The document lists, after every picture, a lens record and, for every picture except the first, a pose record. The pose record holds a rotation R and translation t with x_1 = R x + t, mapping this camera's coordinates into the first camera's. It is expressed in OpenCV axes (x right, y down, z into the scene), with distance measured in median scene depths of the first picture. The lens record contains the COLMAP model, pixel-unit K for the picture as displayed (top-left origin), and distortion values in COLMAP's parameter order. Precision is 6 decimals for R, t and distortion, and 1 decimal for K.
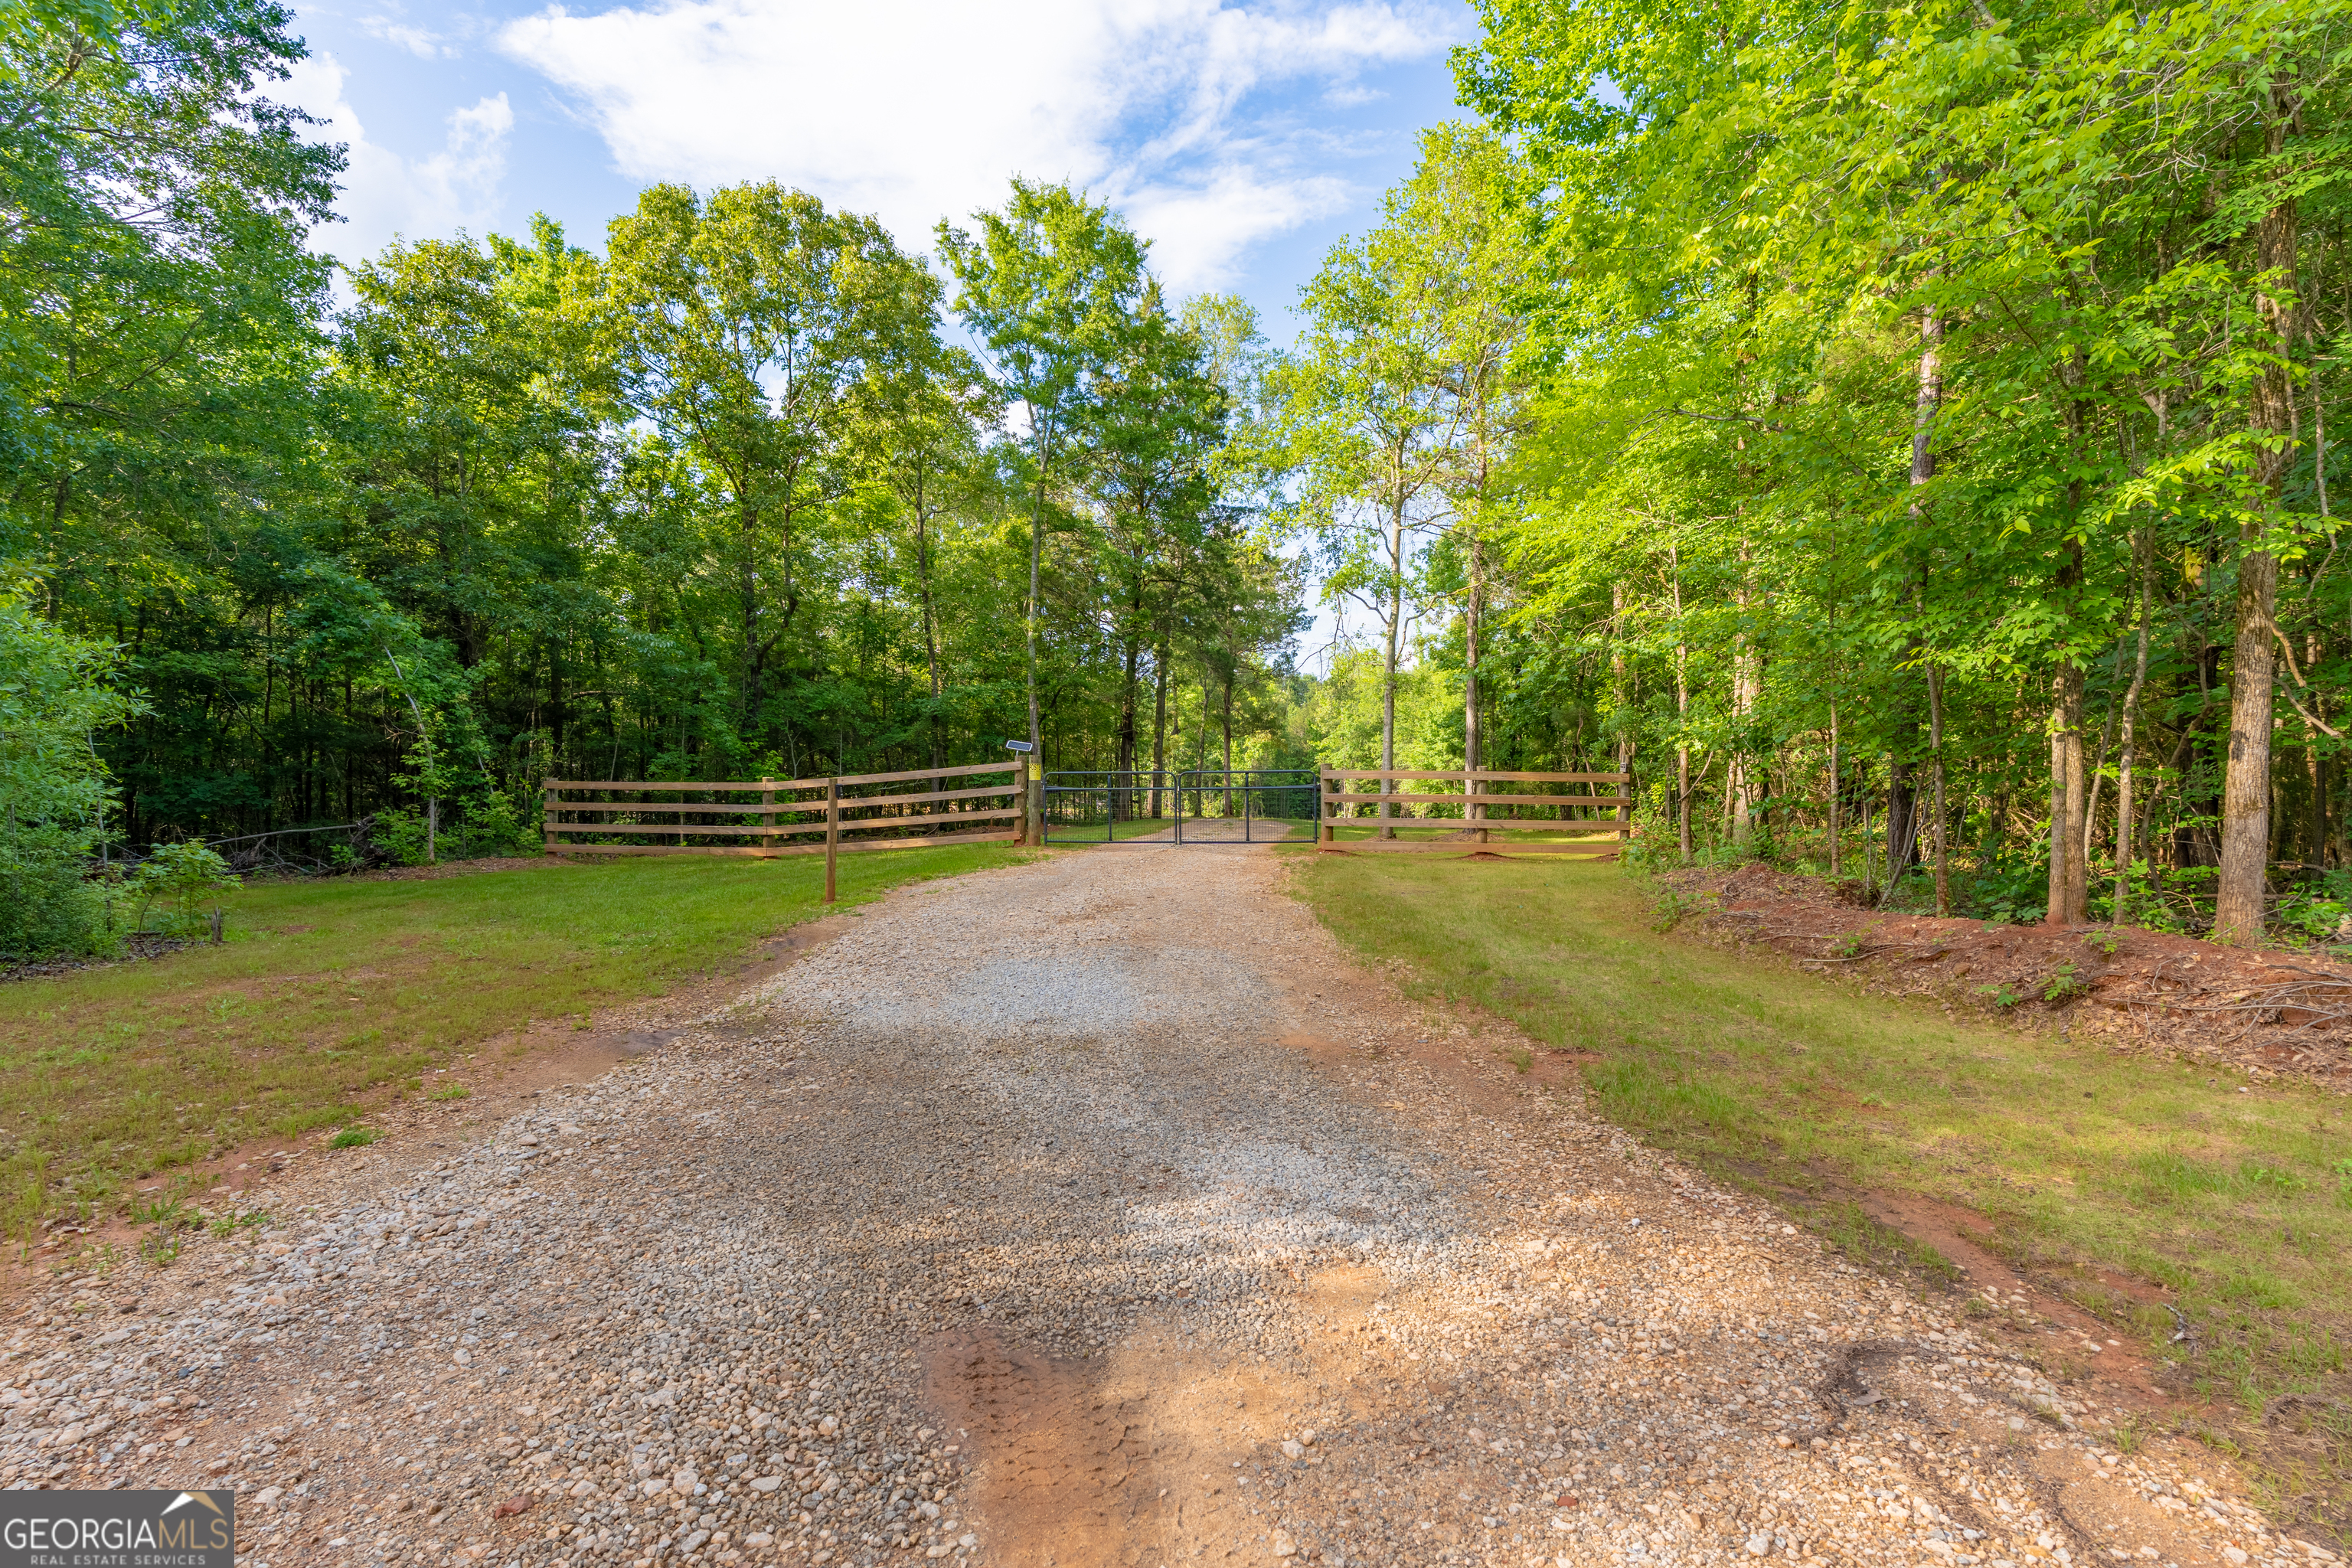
lens RADIAL K [[1117.6, 0, 1179.8], [0, 1117.6, 784.3], [0, 0, 1]] dist [0.003905, 0.000003]
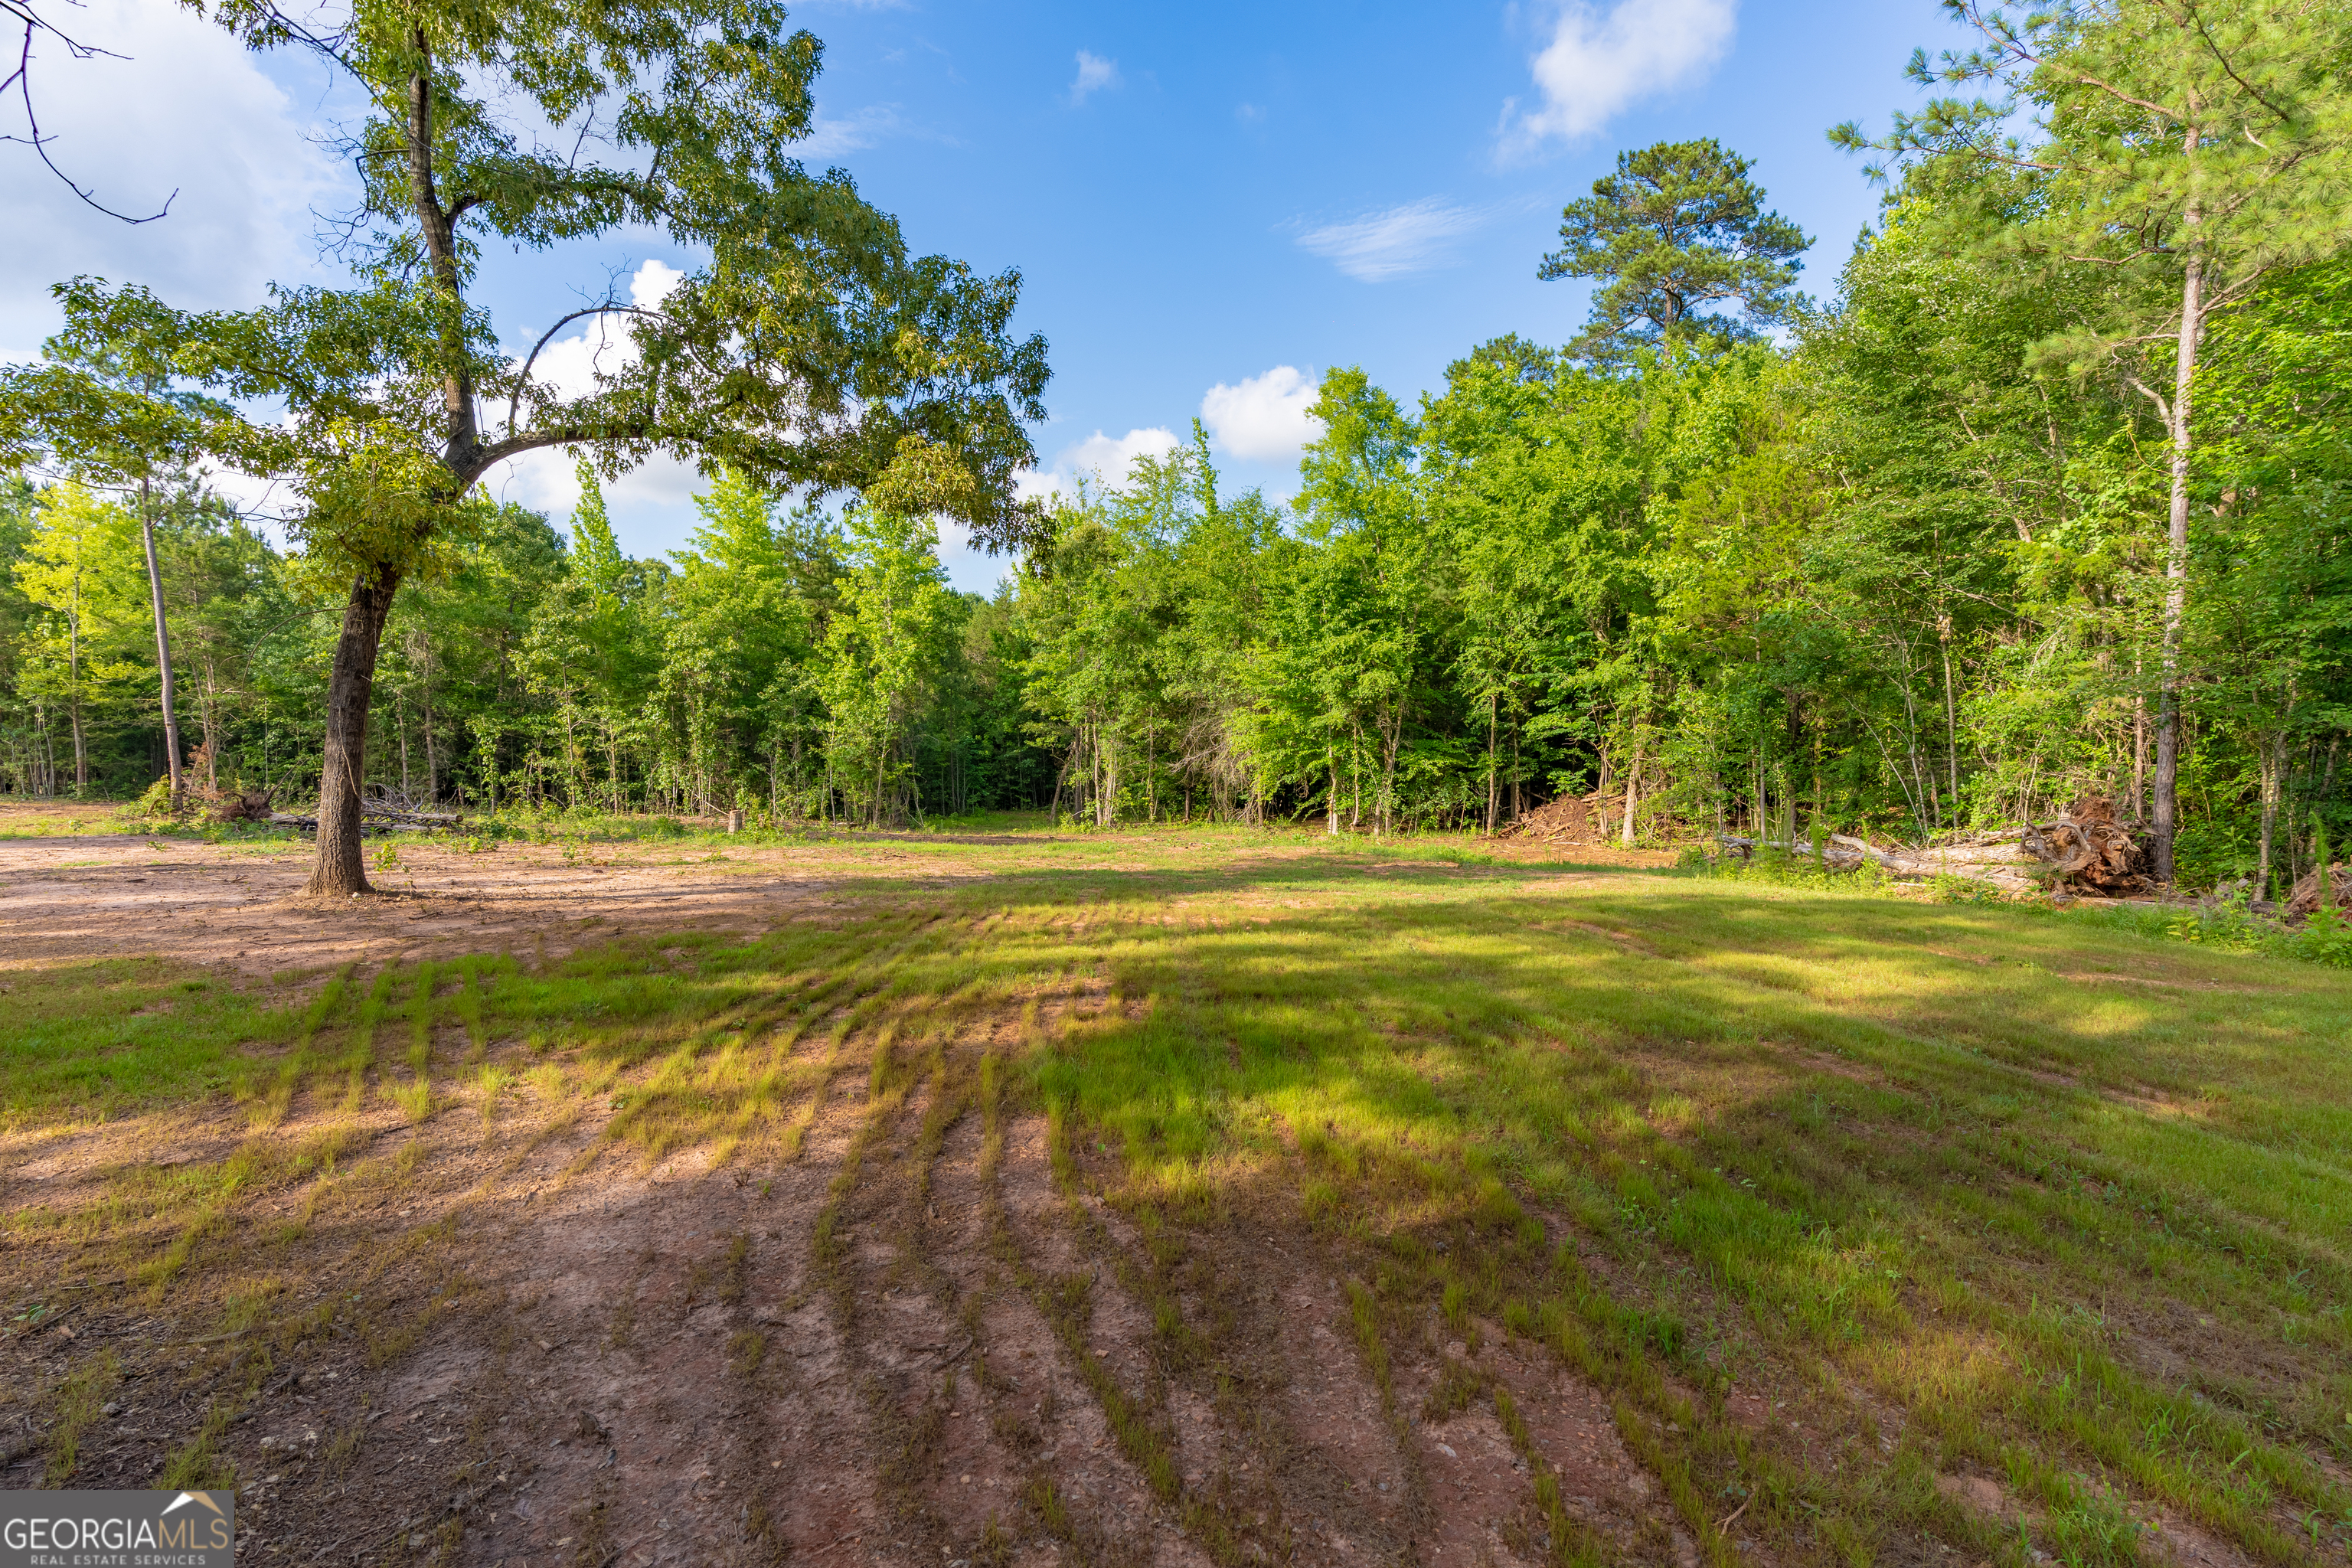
lens RADIAL K [[1117.6, 0, 1179.8], [0, 1117.6, 784.3], [0, 0, 1]] dist [0.003905, 0.000003]
pose [[0.950518, -0.039397, 0.308162, 0.115650], [0.030939, 0.999000, 0.032286, 0.012585], [-0.309126, -0.021154, 0.950786, 1.766979]]
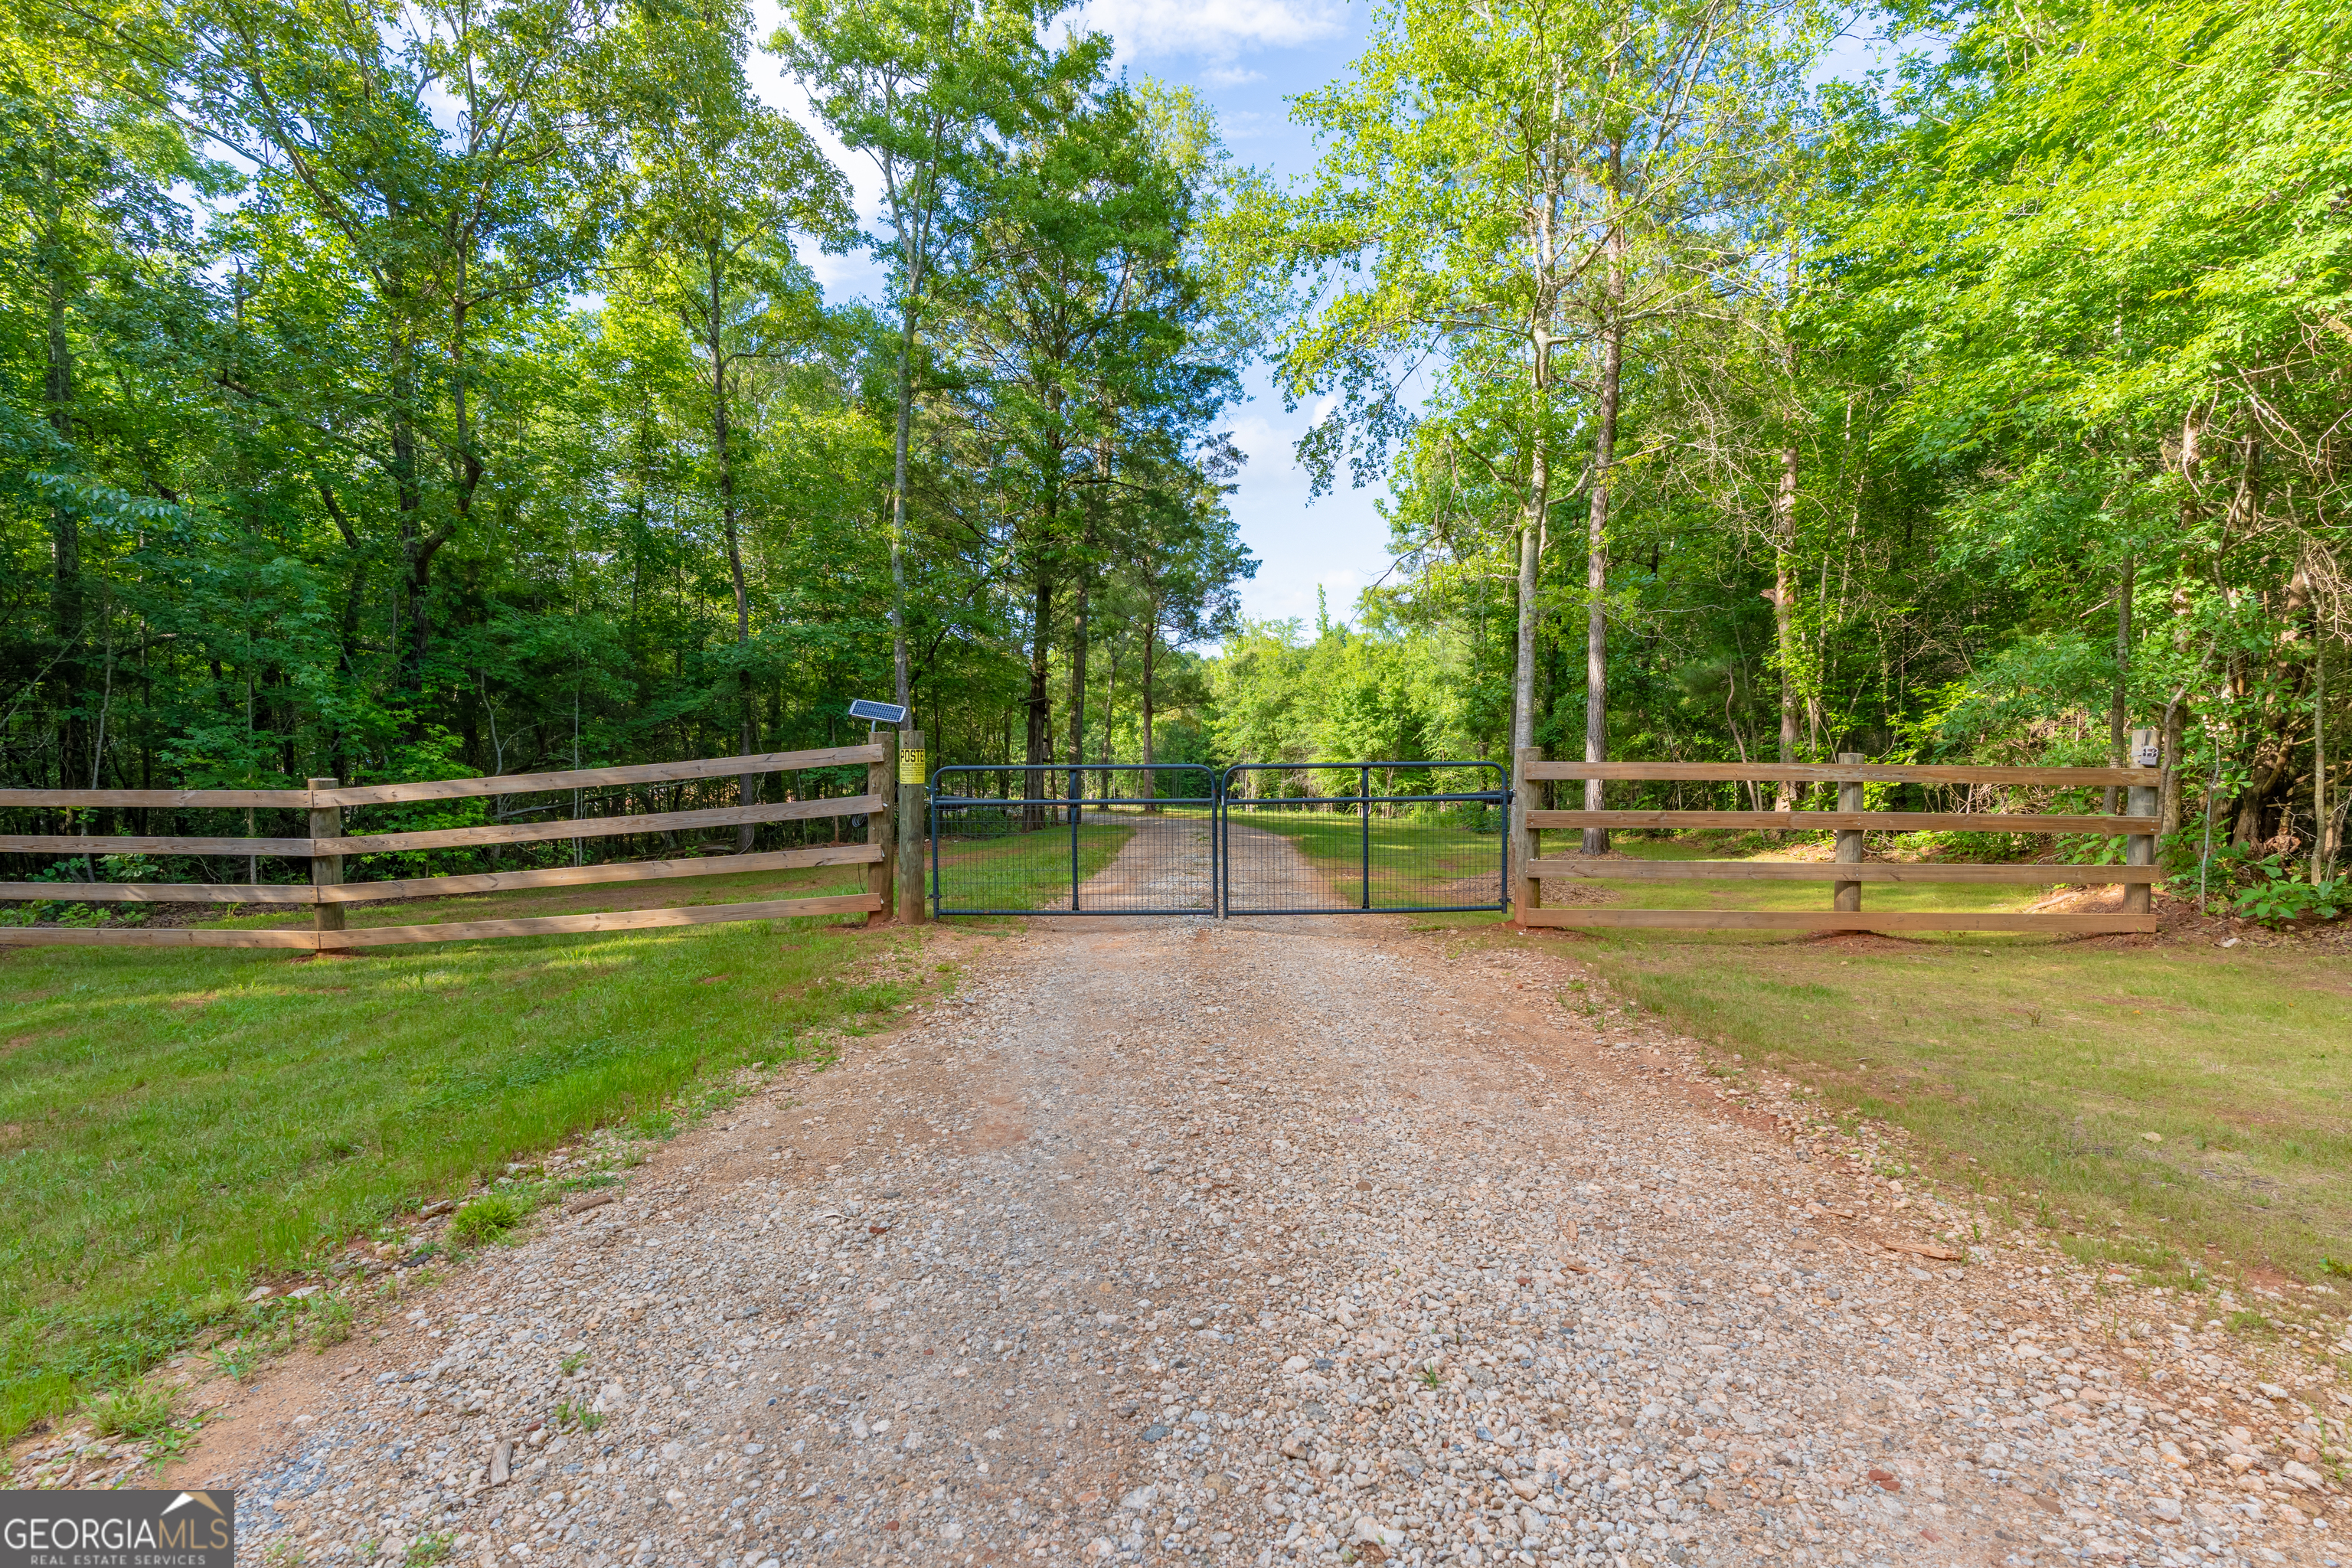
lens RADIAL K [[1117.6, 0, 1179.8], [0, 1117.6, 784.3], [0, 0, 1]] dist [0.003905, 0.000003]
pose [[0.992964, -0.005710, 0.118279, -0.046857], [0.003752, 0.999852, 0.016770, -0.007036], [-0.118357, -0.016208, 0.992839, 0.330647]]
